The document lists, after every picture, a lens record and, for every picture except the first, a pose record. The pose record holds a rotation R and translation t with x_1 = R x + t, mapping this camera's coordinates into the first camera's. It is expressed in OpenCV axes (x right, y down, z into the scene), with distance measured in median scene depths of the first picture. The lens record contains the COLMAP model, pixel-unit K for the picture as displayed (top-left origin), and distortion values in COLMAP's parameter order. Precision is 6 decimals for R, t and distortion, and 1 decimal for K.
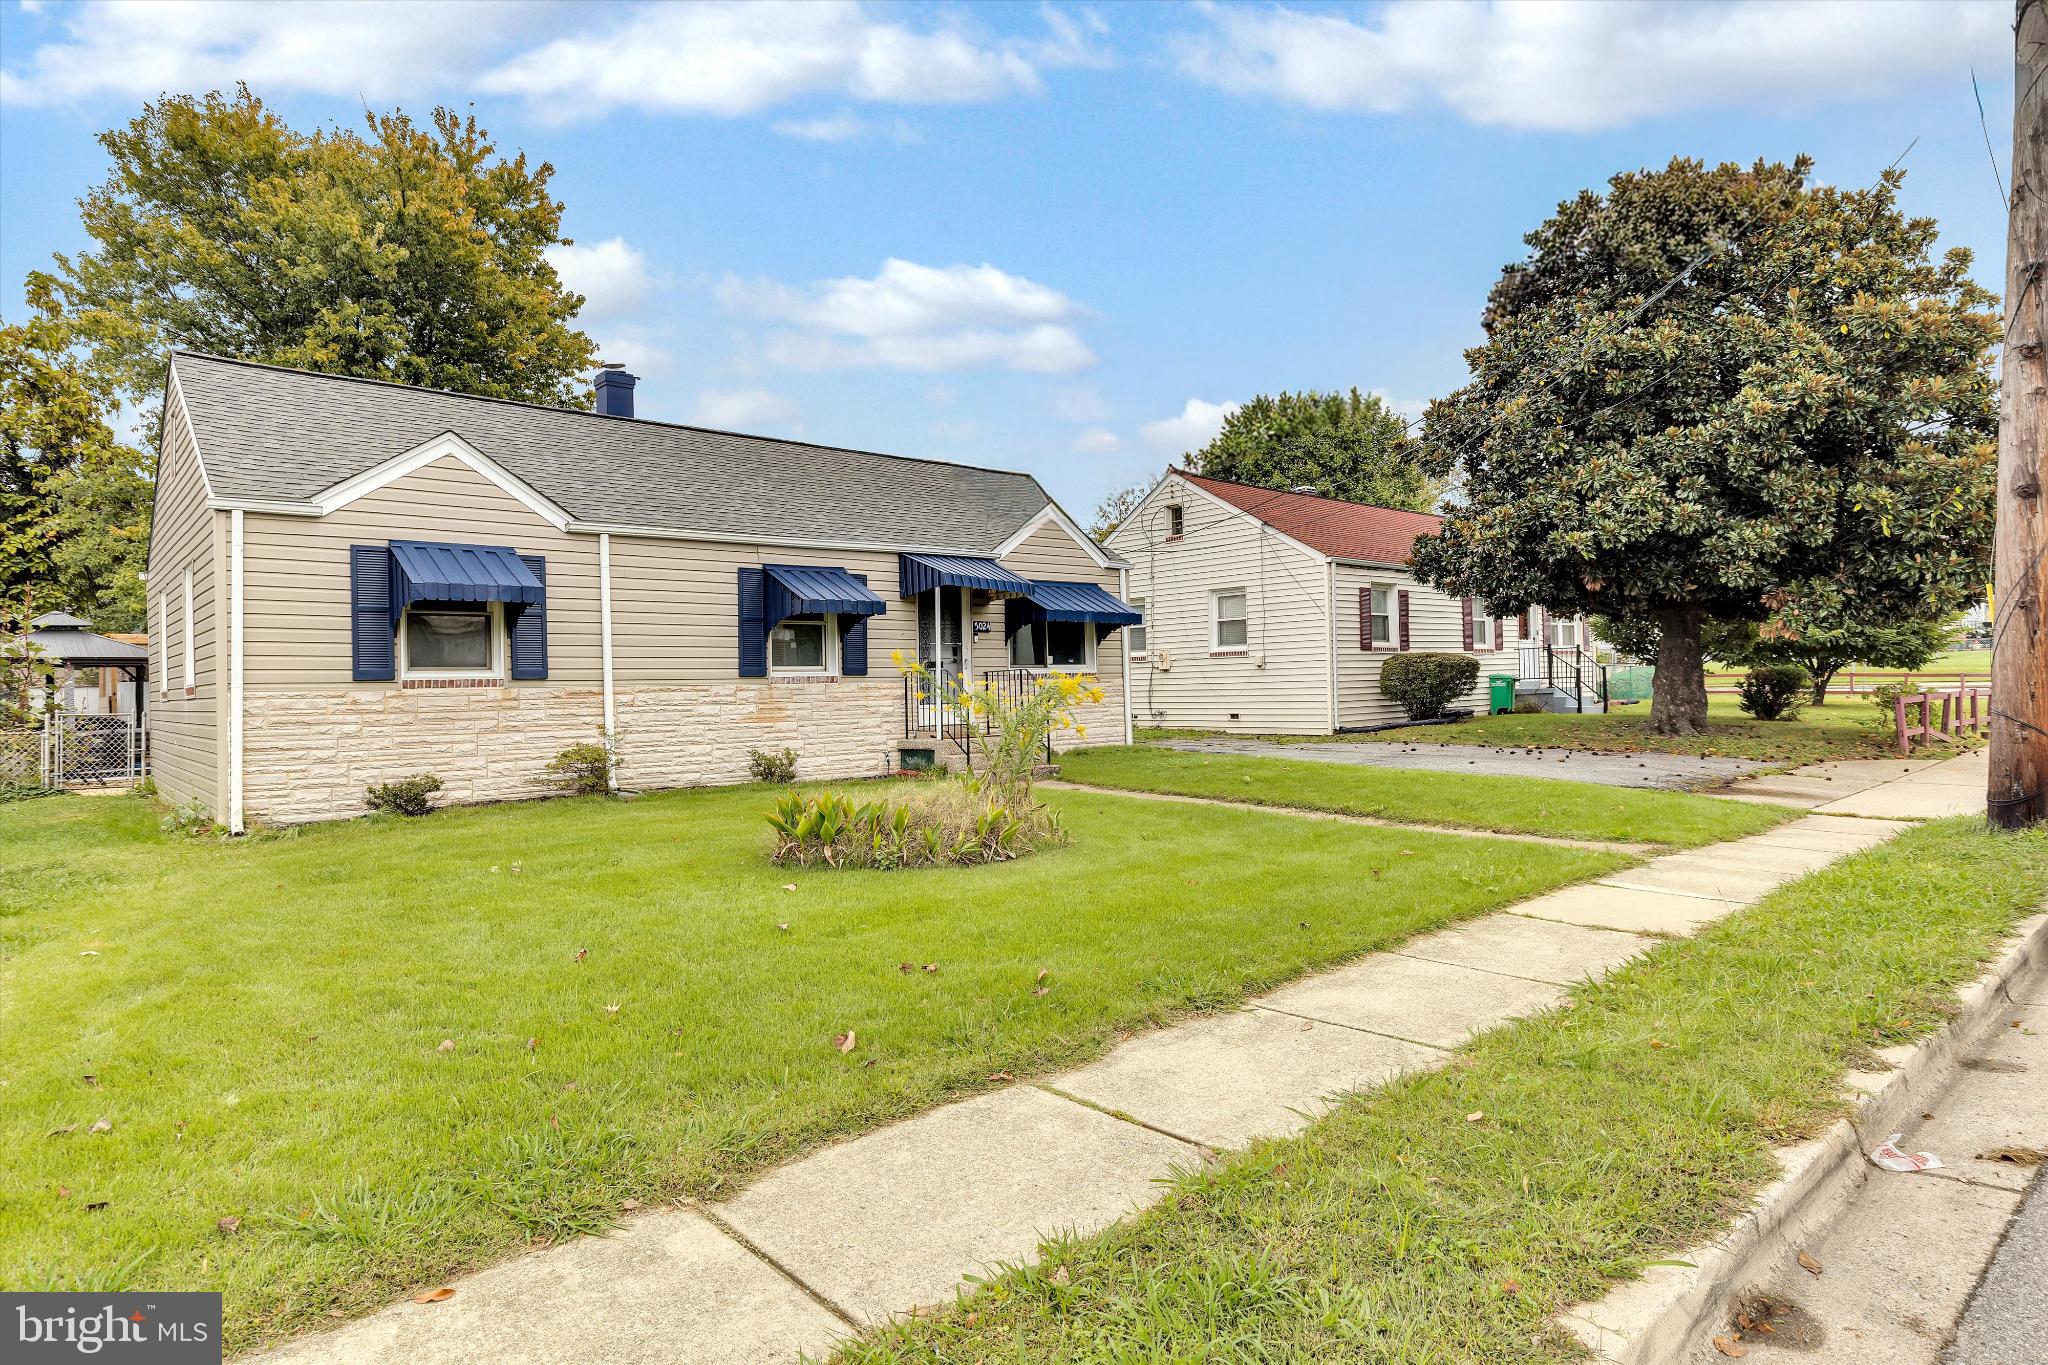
lens RADIAL K [[1127.2, 0, 1024.0], [0, 1127.2, 682.5], [0, 0, 1]] dist [-0.001710, -0.000050]
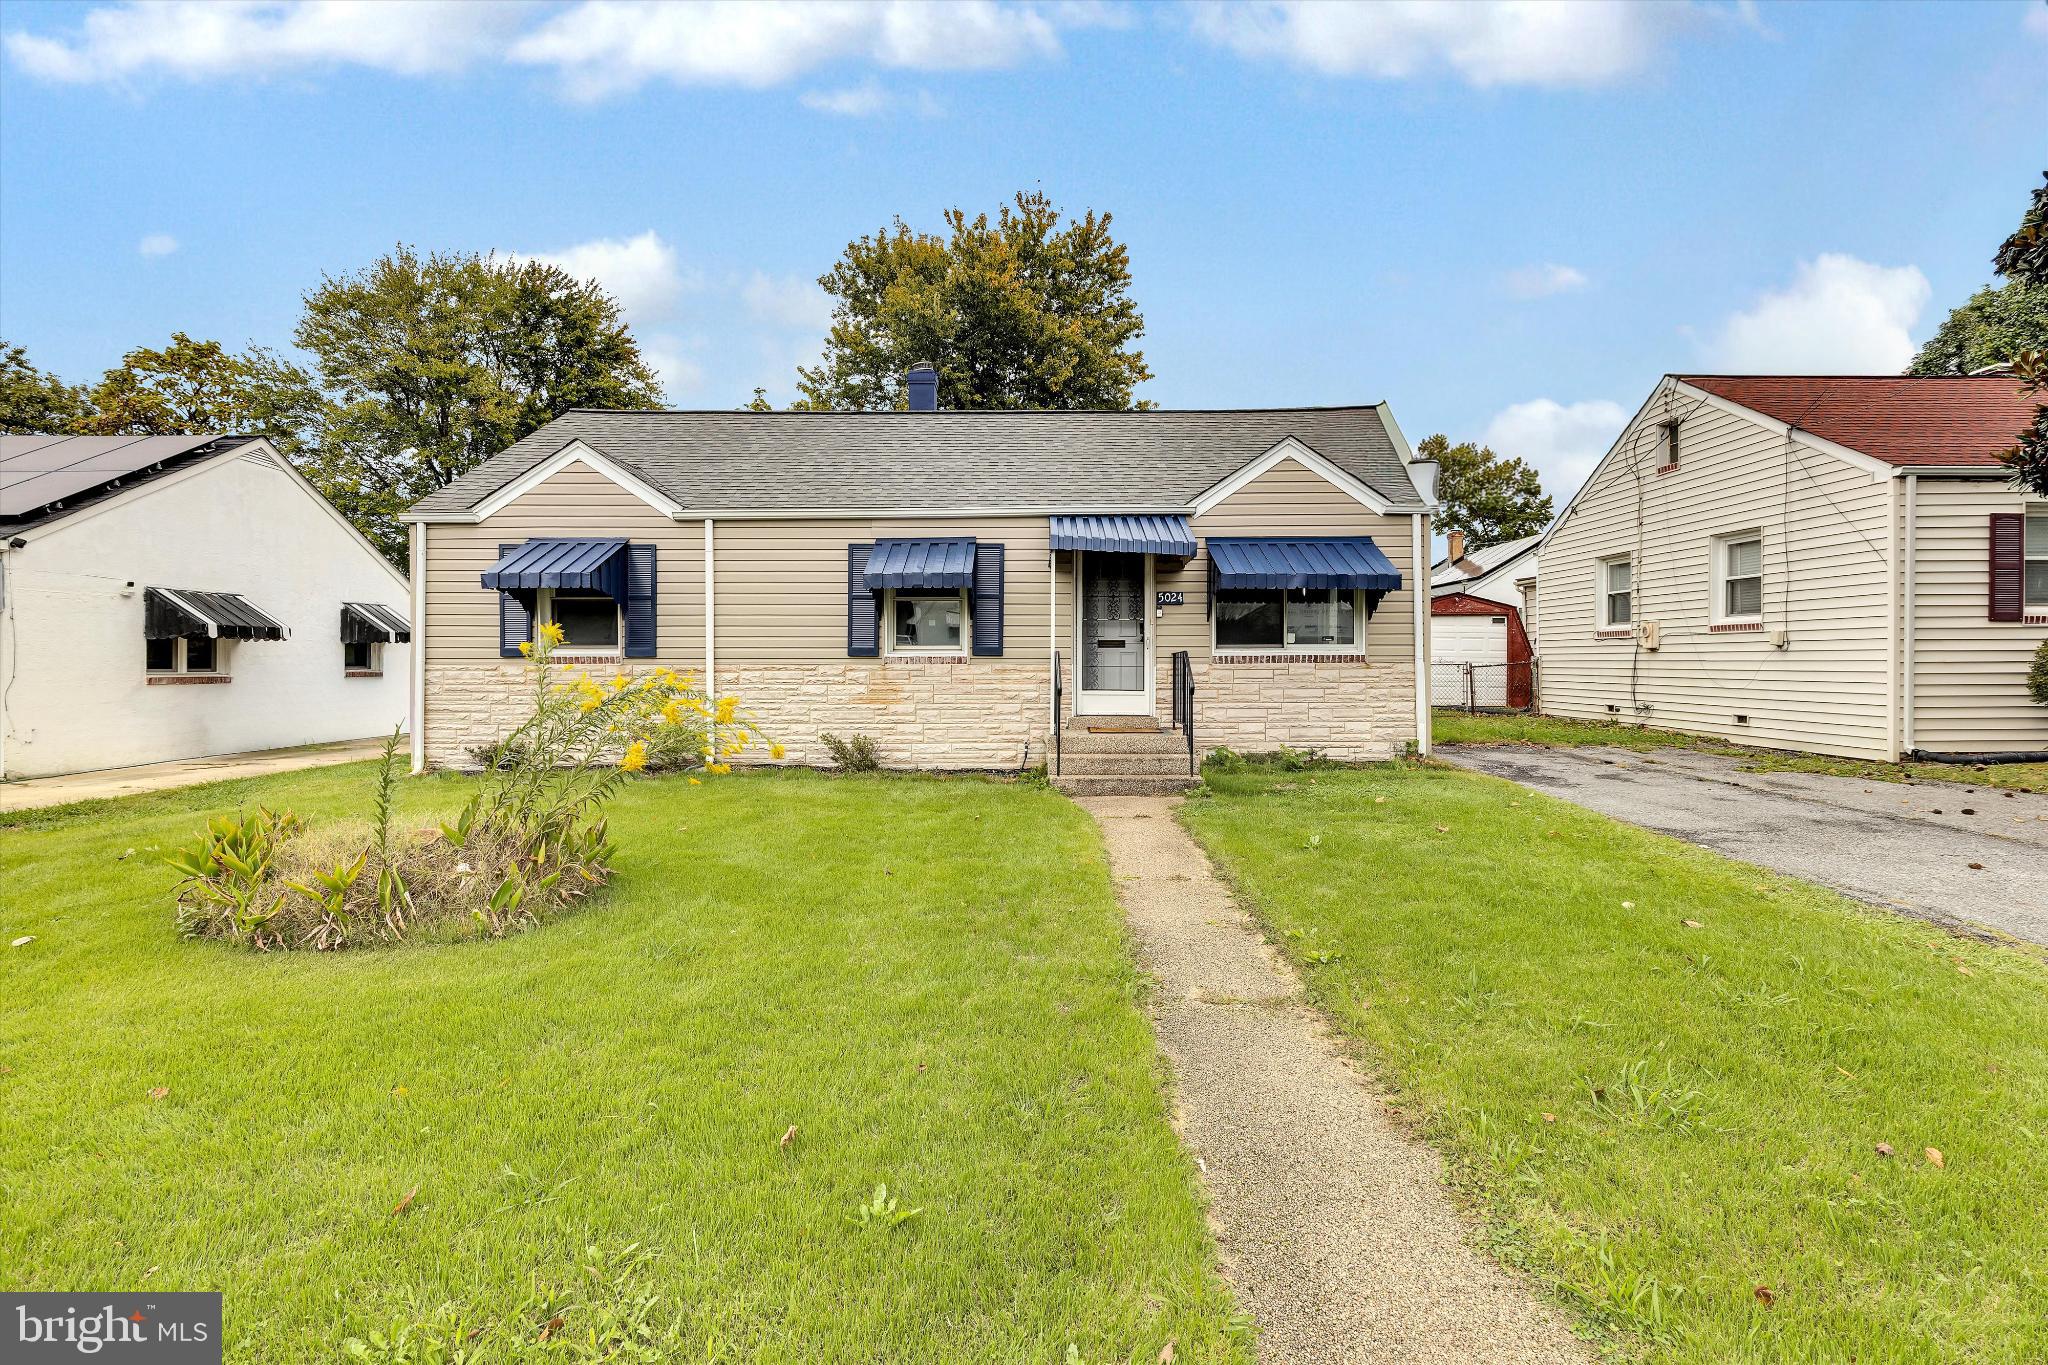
lens RADIAL K [[939.1, 0, 1024.0], [0, 939.1, 682.5], [0, 0, 1]] dist [-0.002314, -0.000215]
pose [[0.751917, 0.033405, -0.658411, 0.367880], [-0.011683, 0.999234, 0.037354, -0.013632], [0.659154, -0.020394, 0.751731, 0.453763]]
